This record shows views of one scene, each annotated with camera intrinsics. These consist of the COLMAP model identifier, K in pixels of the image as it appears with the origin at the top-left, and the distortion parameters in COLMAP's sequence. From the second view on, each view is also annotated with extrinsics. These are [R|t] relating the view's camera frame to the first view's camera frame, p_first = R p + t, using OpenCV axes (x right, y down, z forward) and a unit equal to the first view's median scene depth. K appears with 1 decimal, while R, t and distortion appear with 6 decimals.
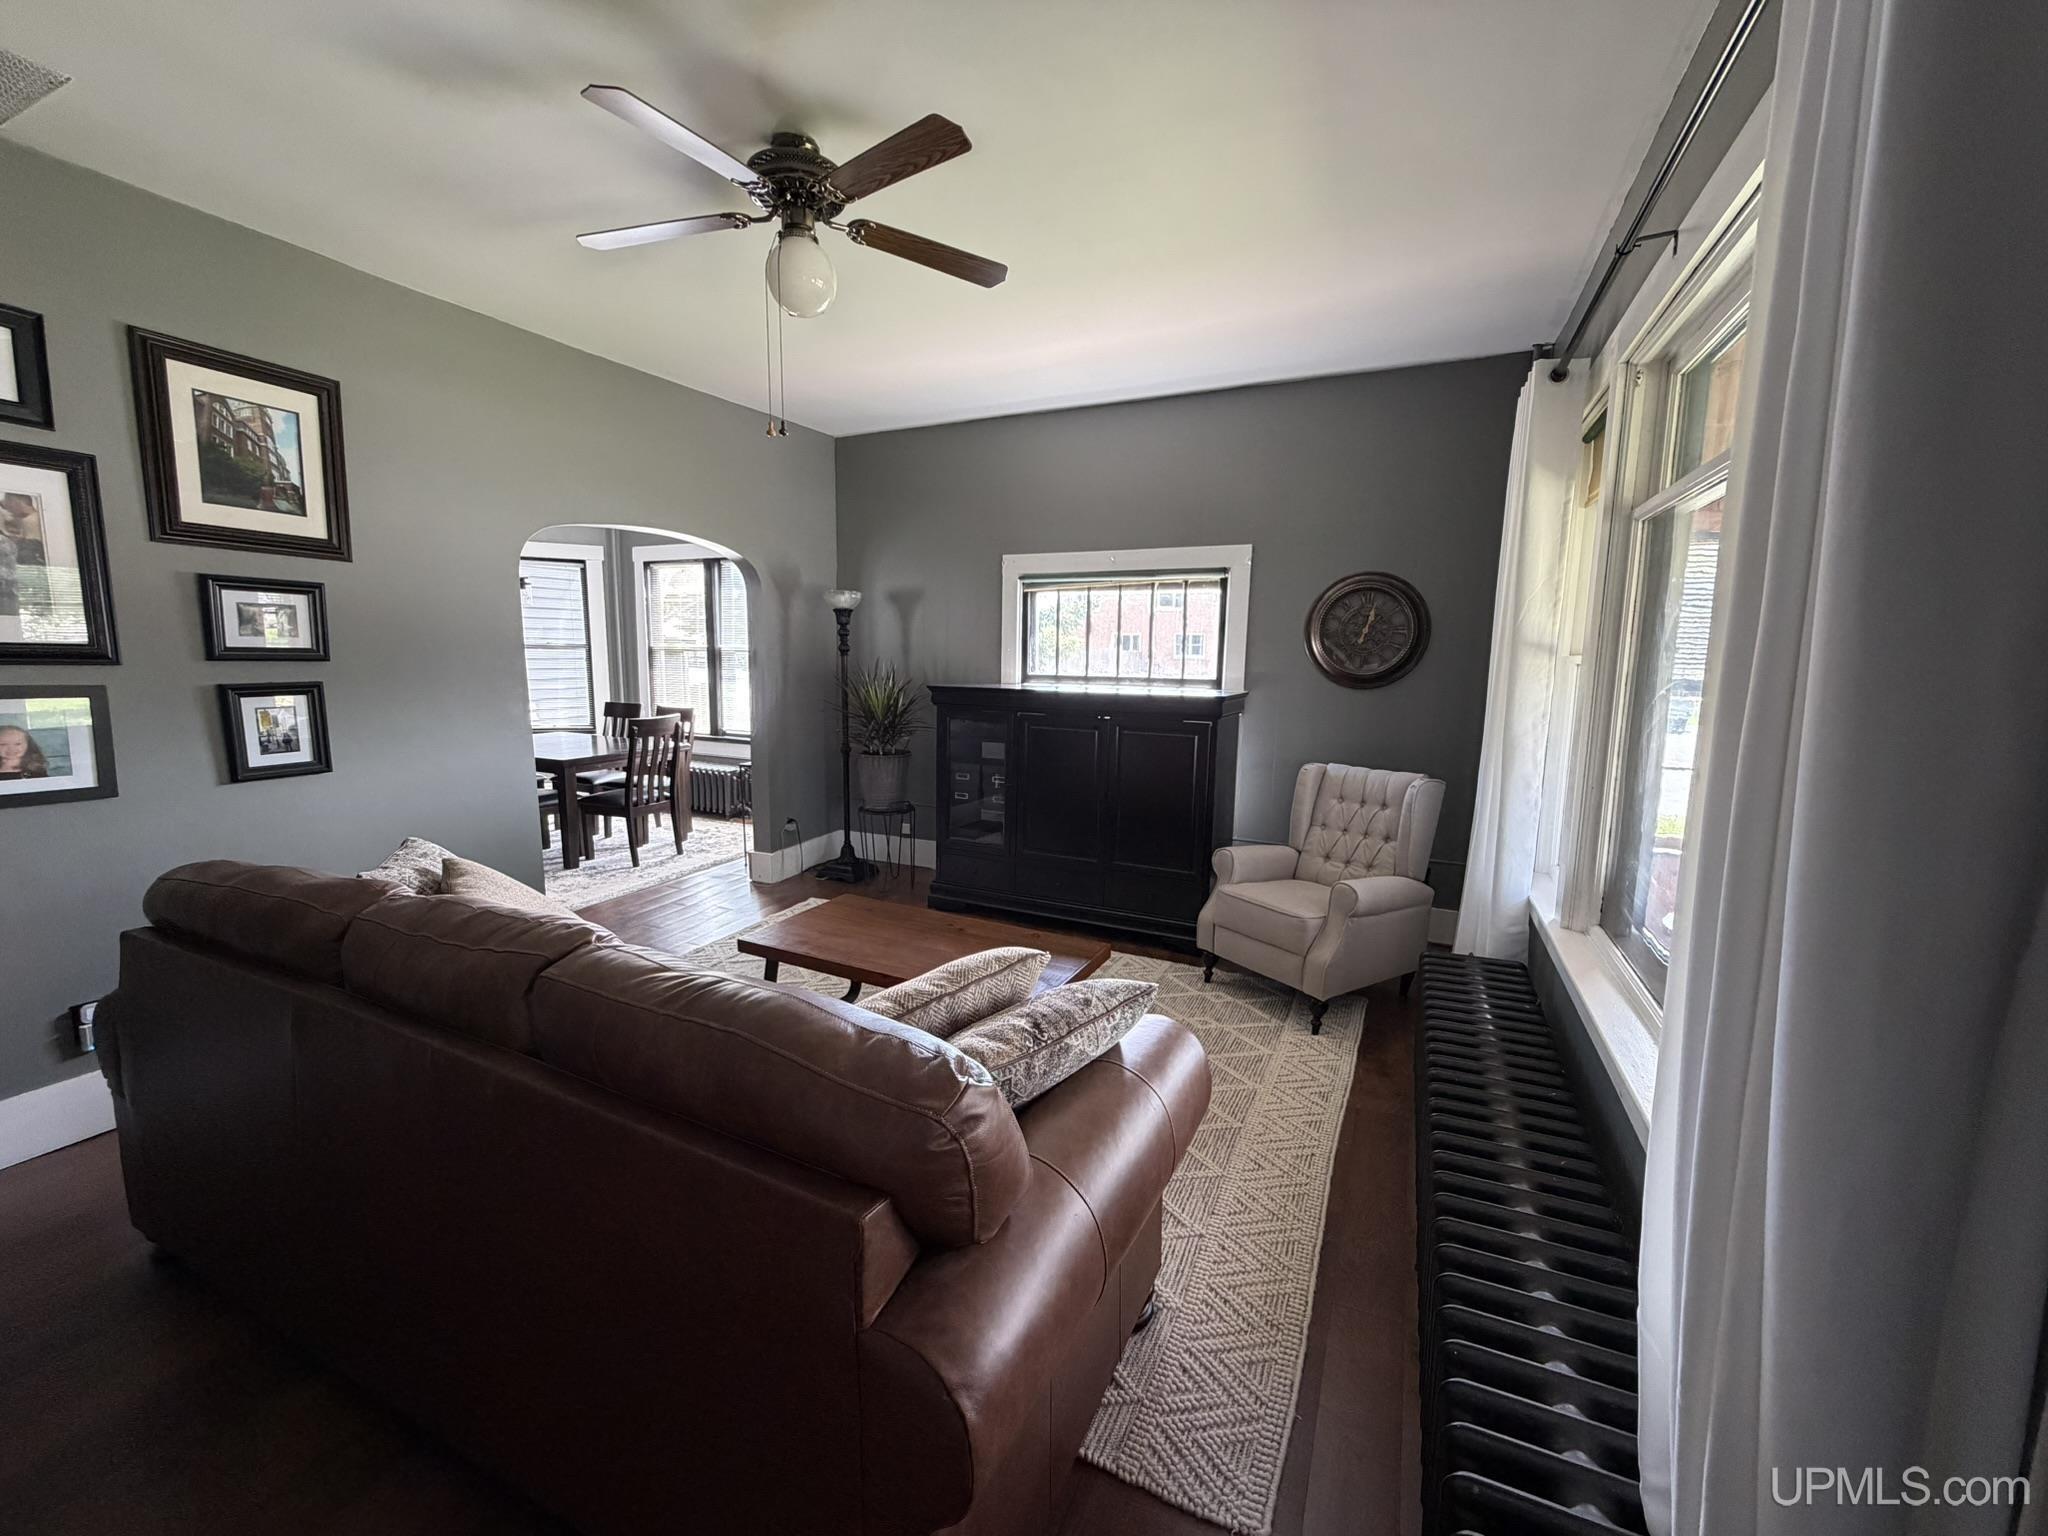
lens RADIAL K [[827.1, 0, 1016.7], [0, 827.1, 773.8], [0, 0, 1]] dist [0.000813, 0.000190]
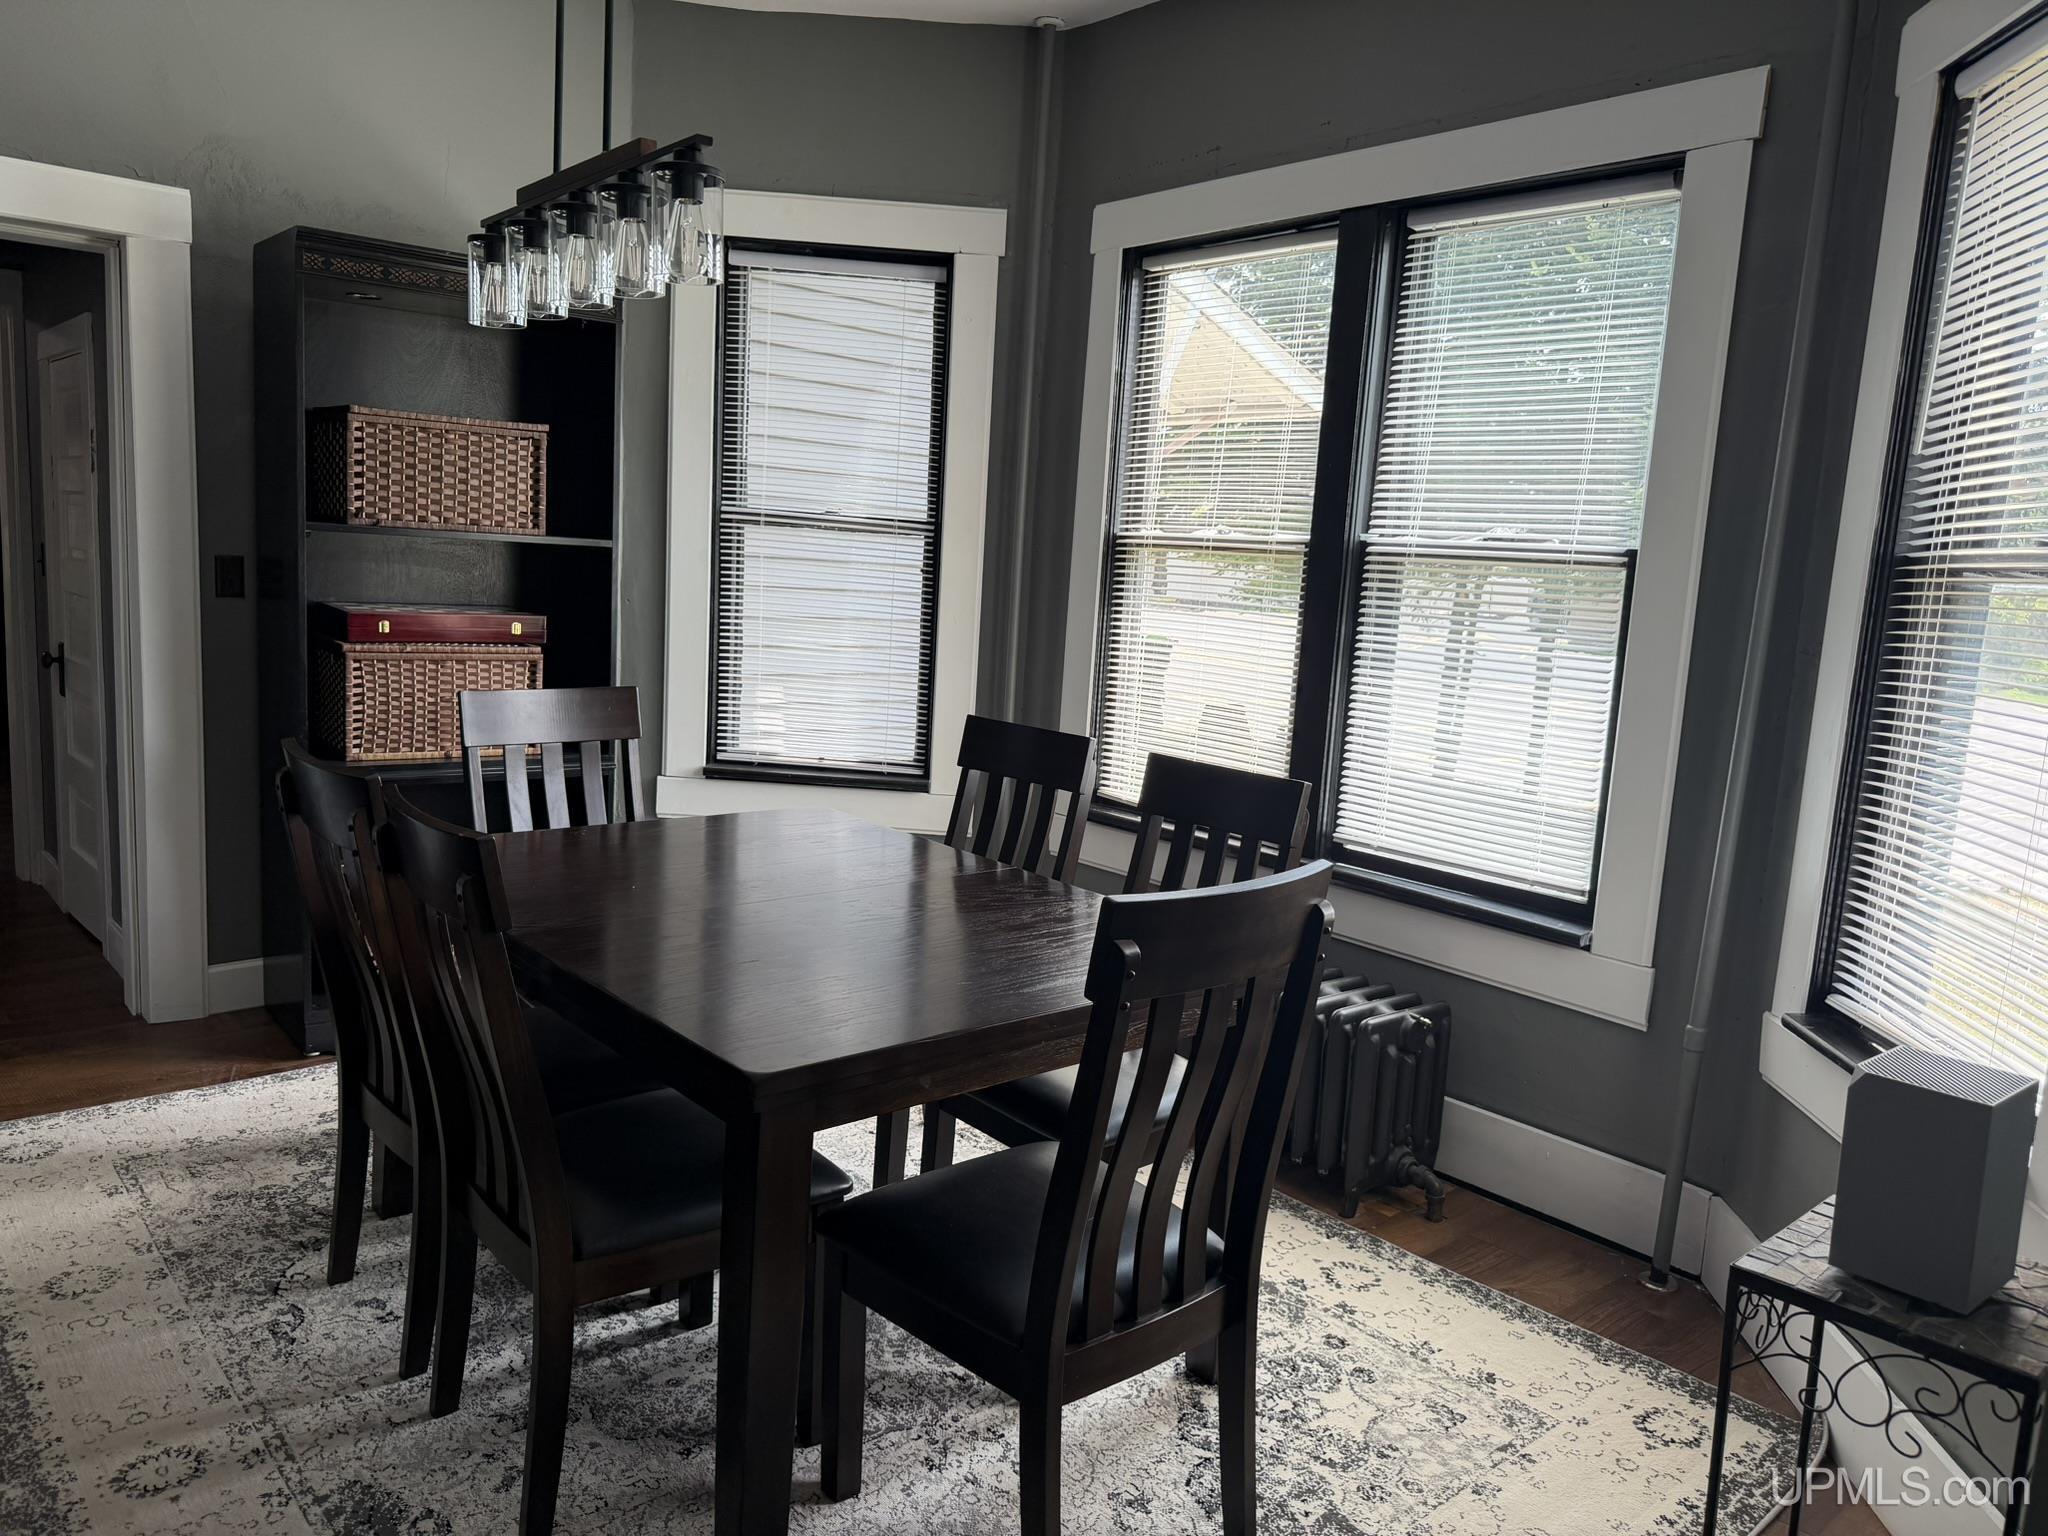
lens RADIAL K [[1451.5, 0, 1022.3], [0, 1451.5, 764.7], [0, 0, 1]] dist [0.045048, -0.050958]
pose [[0.914432, 0.096052, -0.393176, -0.262676], [-0.095858, 0.995190, 0.020181, -0.078640], [0.393223, 0.019235, 0.919242, 0.509262]]
